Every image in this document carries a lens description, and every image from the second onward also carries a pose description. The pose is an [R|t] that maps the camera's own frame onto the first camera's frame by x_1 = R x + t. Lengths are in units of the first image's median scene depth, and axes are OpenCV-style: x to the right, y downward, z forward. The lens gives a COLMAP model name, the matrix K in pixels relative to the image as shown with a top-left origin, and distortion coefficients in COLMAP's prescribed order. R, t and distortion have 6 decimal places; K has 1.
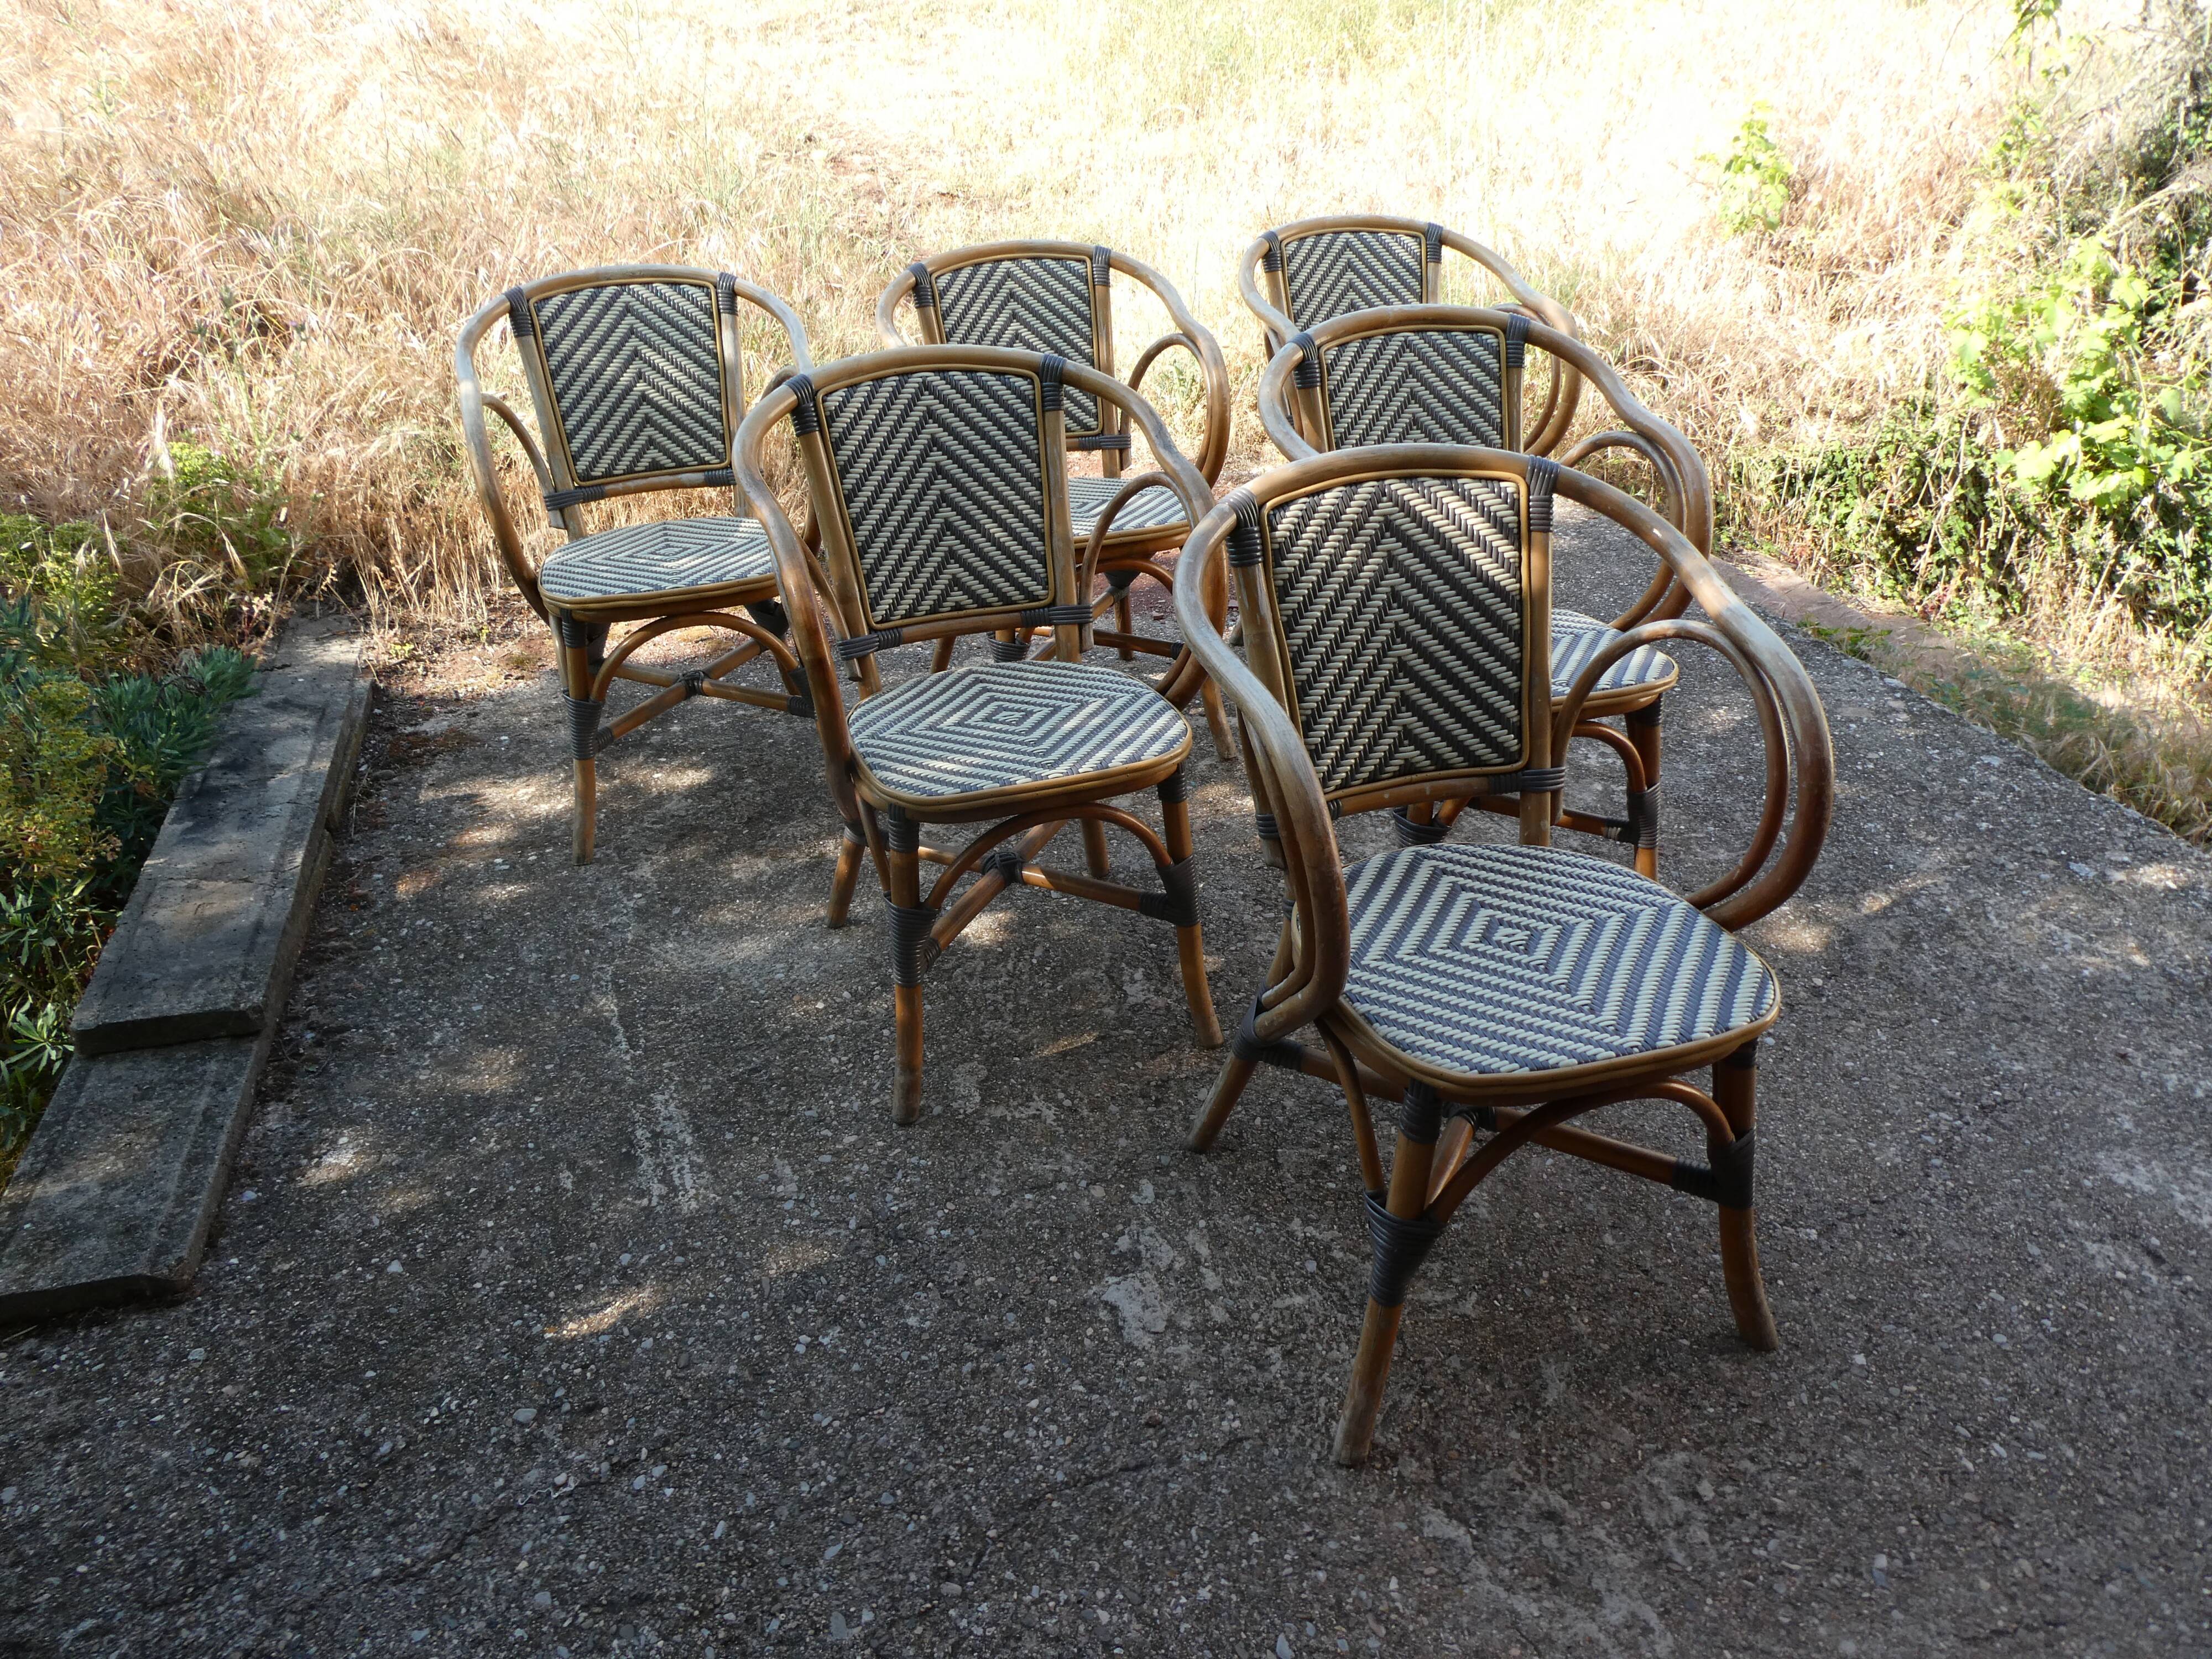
lens RADIAL K [[1634.4, 0, 1128.4], [0, 1634.4, 820.1], [0, 0, 1]] dist [0.007001, -0.017965]
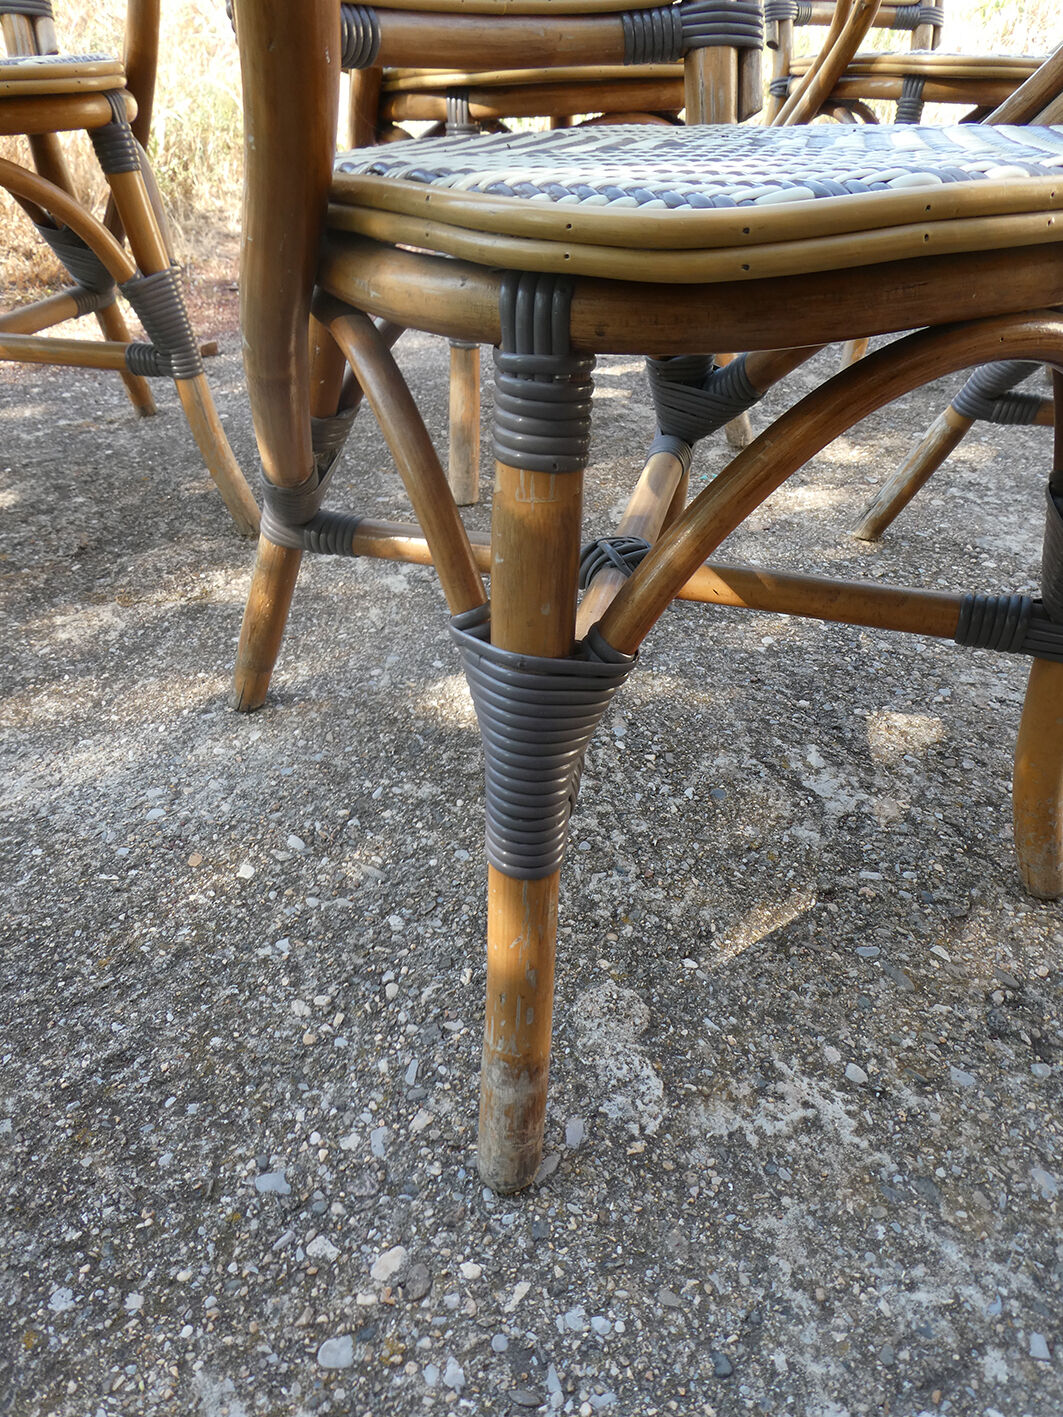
lens RADIAL K [[1033.9, 0, 535.2], [0, 1033.9, 706.1], [0, 0, 1]] dist [0.007044, -0.003205]
pose [[0.986334, -0.071755, 0.148310, -0.165518], [0.057654, 0.993585, 0.097284, 0.042704], [-0.154340, -0.087404, 0.984144, 0.777236]]
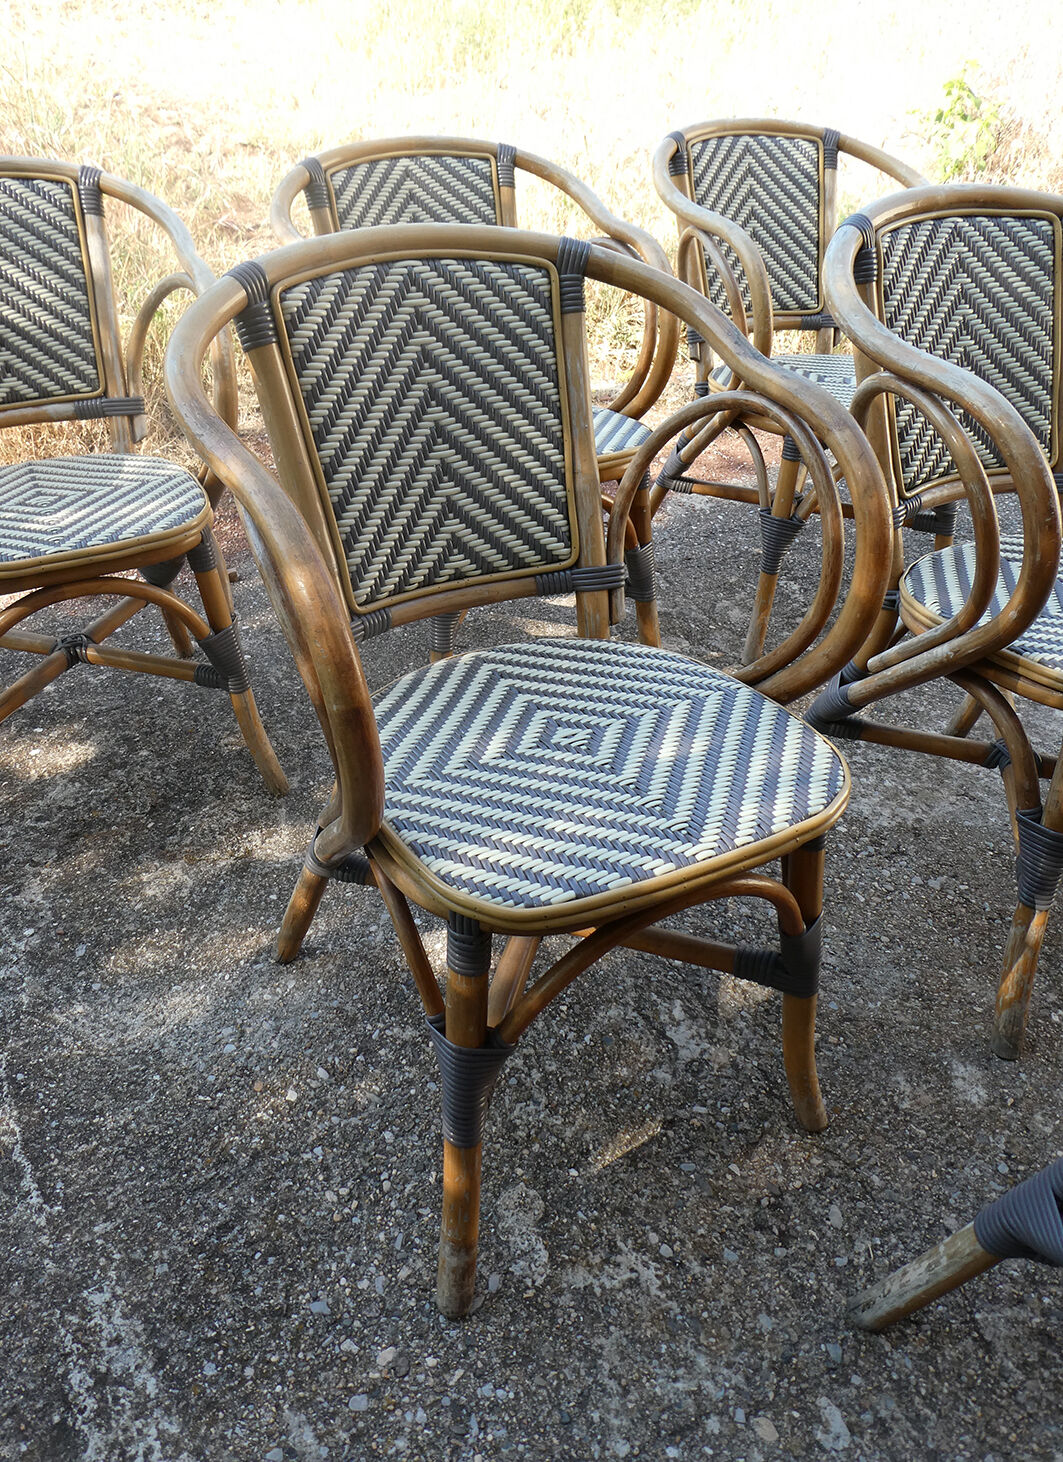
lens RADIAL K [[1159.7, 0, 476.7], [0, 1159.7, 671.5], [0, 0, 1]] dist [0.014951, -0.021794]
pose [[0.992282, -0.047980, 0.114345, -0.177438], [0.044977, 0.998576, 0.028702, -0.112273], [-0.115559, -0.023338, 0.993026, 0.515979]]
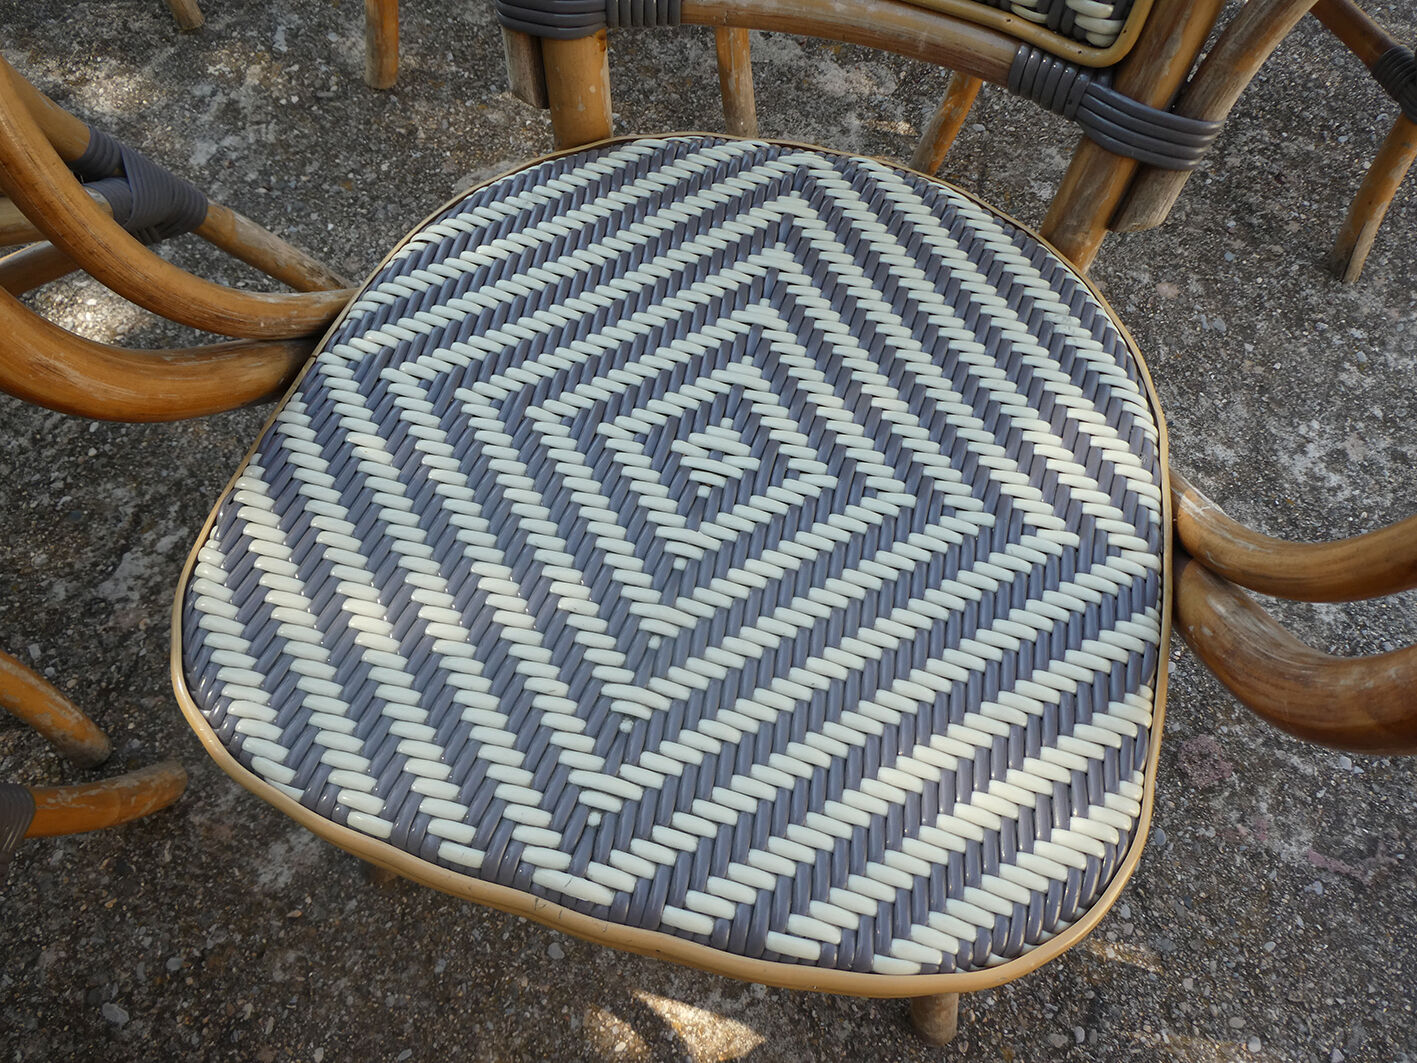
lens RADIAL K [[1022.3, 0, 720.5], [0, 1022.3, 534.2], [0, 0, 1]] dist [0.015222, -0.011245]
pose [[0.819966, 0.522173, -0.234502, 0.319834], [-0.281947, 0.724964, 0.628437, -0.254081], [0.498159, -0.449179, 0.741671, 0.952831]]
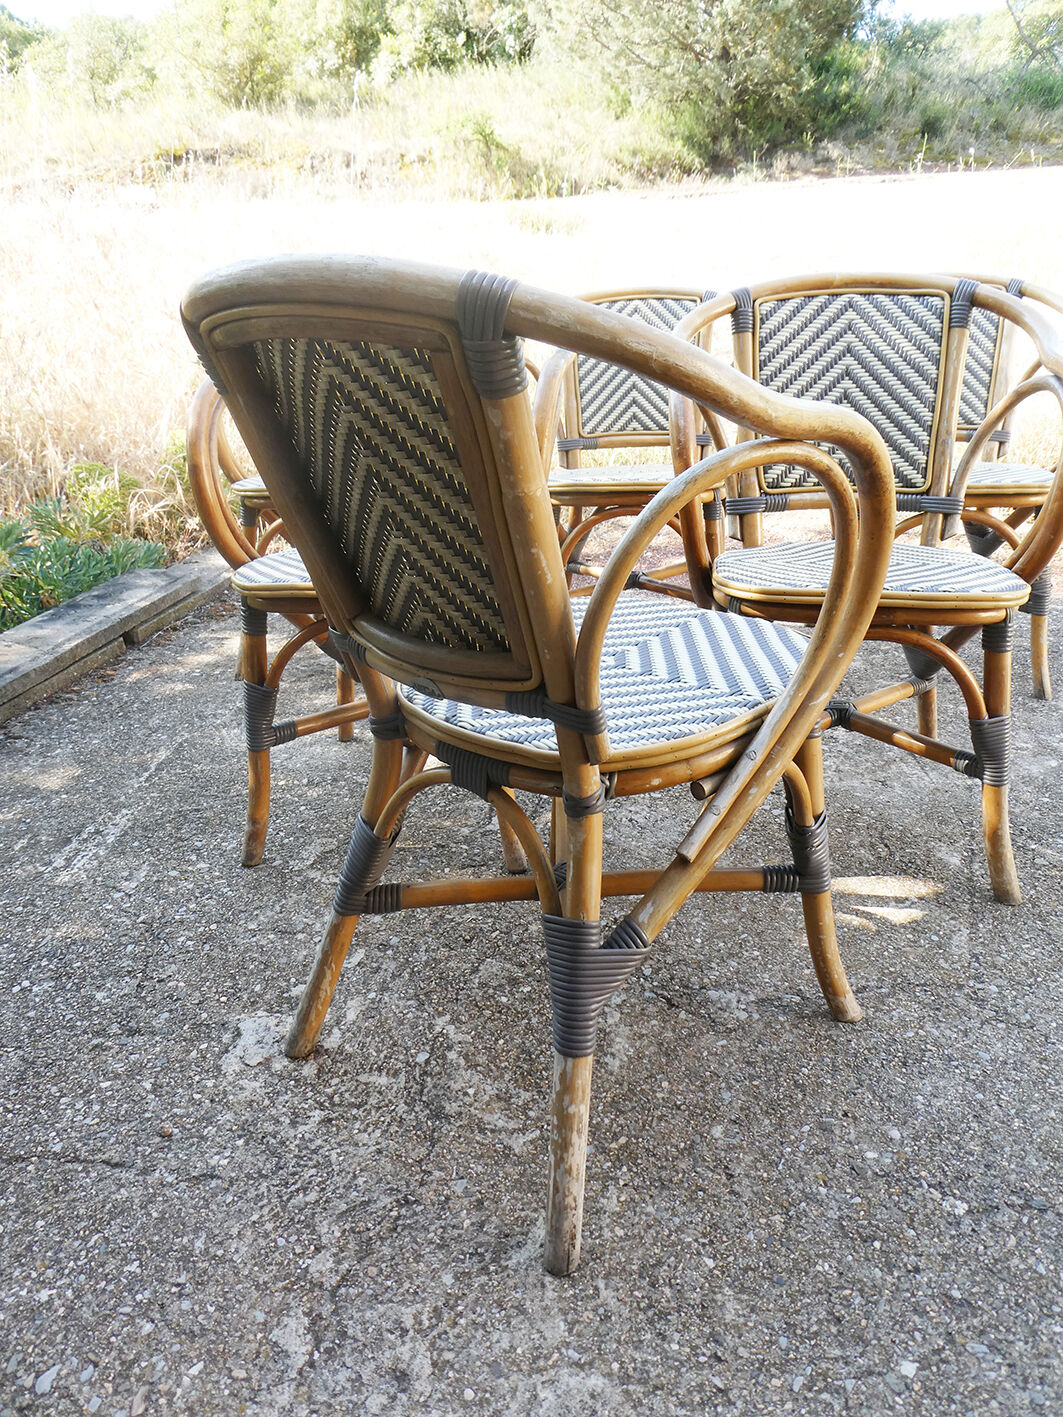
lens RADIAL K [[1033.1, 0, 523.3], [0, 1033.1, 714.2], [0, 0, 1]] dist [0.033705, -0.040193]
pose [[0.884145, 0.156154, -0.440345, 0.389499], [-0.202227, 0.977536, -0.059389, 0.079401], [0.421179, 0.141558, 0.895863, 0.375894]]
